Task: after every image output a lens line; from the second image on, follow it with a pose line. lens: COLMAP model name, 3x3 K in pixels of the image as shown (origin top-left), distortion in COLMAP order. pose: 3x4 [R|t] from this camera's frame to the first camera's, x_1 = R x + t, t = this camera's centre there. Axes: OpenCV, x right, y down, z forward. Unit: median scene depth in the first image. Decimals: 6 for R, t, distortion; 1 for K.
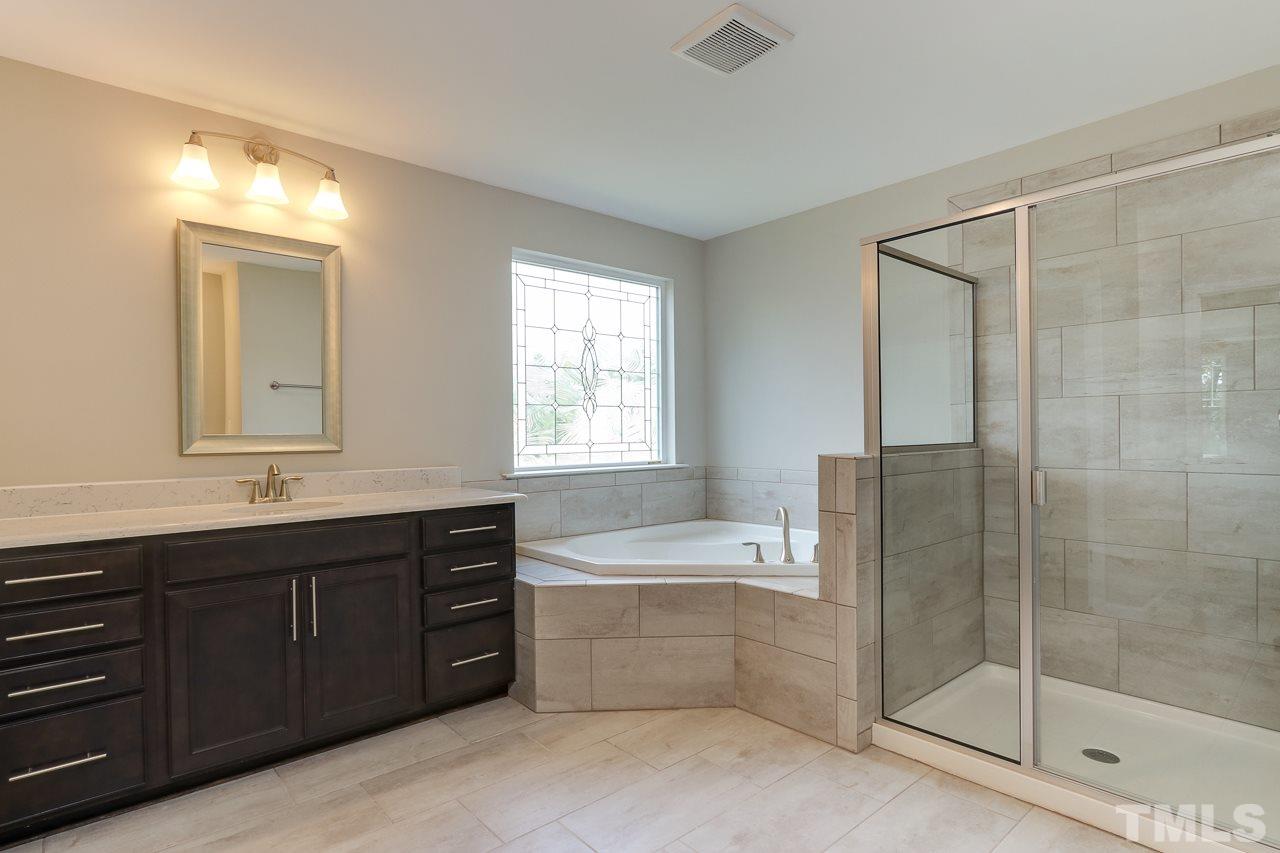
lens RADIAL K [[671.8, 0, 621.8], [0, 671.8, 434.9], [0, 0, 1]] dist [-0.007480, 0.000103]
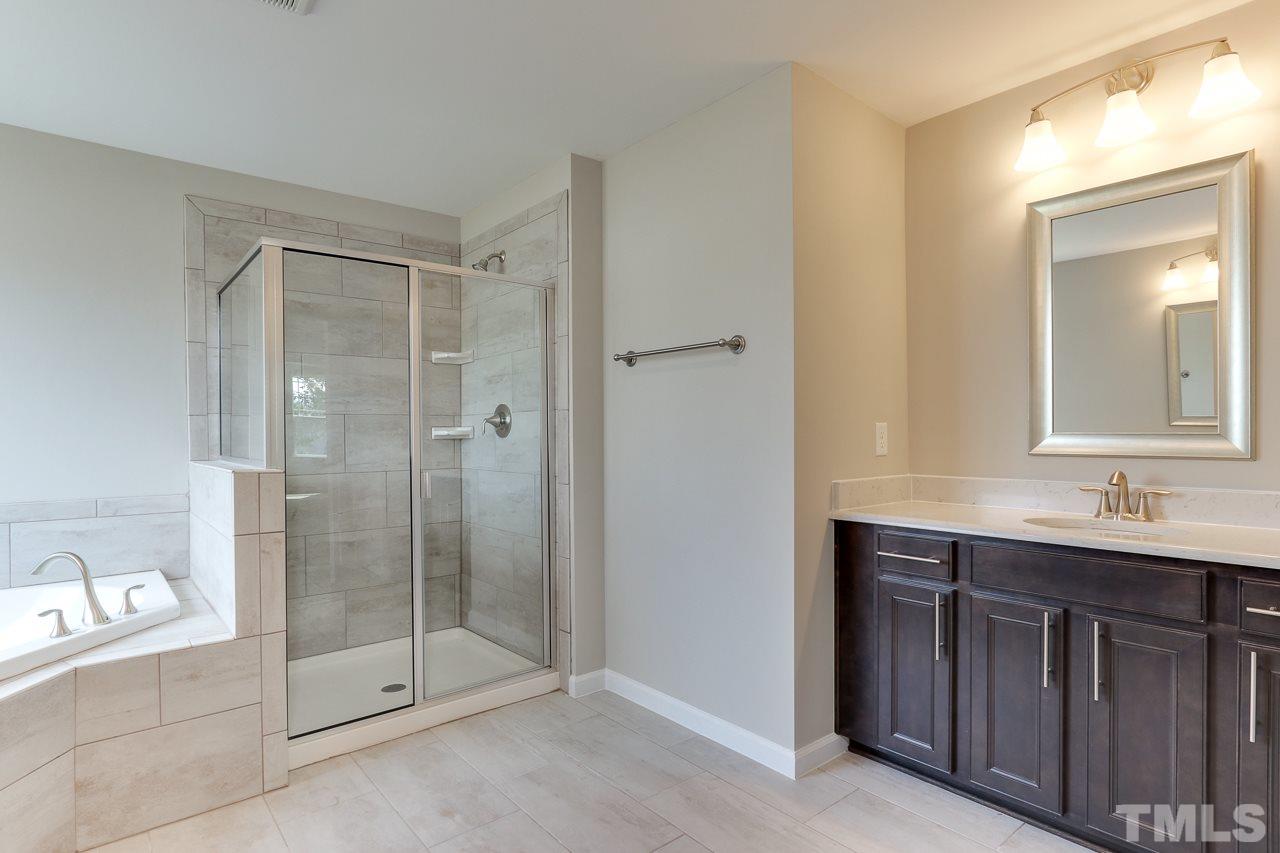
lens RADIAL K [[671.8, 0, 621.8], [0, 671.8, 434.9], [0, 0, 1]] dist [-0.007480, 0.000103]
pose [[0.009541, 0.006621, 0.999933, -0.534451], [0.014675, 0.999869, -0.006761, -0.003561], [-0.999847, 0.014738, 0.009443, 0.468122]]
